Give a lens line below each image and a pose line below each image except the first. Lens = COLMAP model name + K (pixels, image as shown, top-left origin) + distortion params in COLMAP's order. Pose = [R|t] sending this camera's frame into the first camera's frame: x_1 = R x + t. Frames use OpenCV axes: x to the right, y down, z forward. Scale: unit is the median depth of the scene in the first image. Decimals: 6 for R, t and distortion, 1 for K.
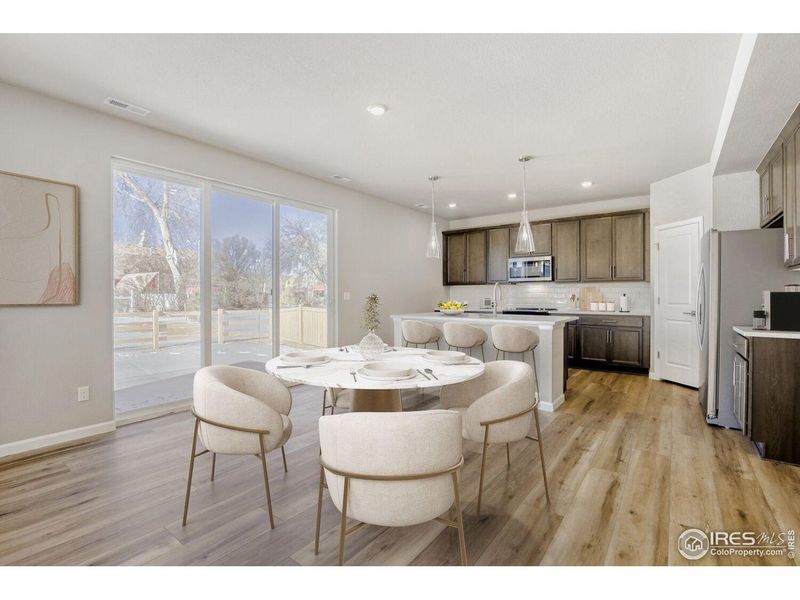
lens RADIAL K [[372.1, 0, 405.7], [0, 372.1, 297.4], [0, 0, 1]] dist [-0.008810, -0.000968]
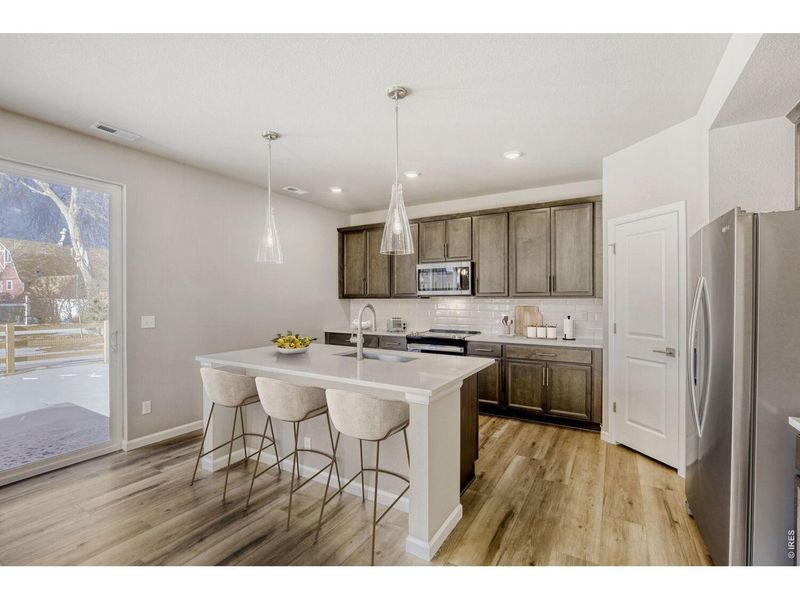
lens RADIAL K [[372.1, 0, 381.6], [0, 372.1, 300.3], [0, 0, 1]] dist [-0.008810, -0.000968]
pose [[0.998063, 0.001659, 0.062184, 0.190736], [-0.001556, 0.999997, -0.001697, -0.037229], [-0.062187, 0.001596, 0.998063, 0.311947]]
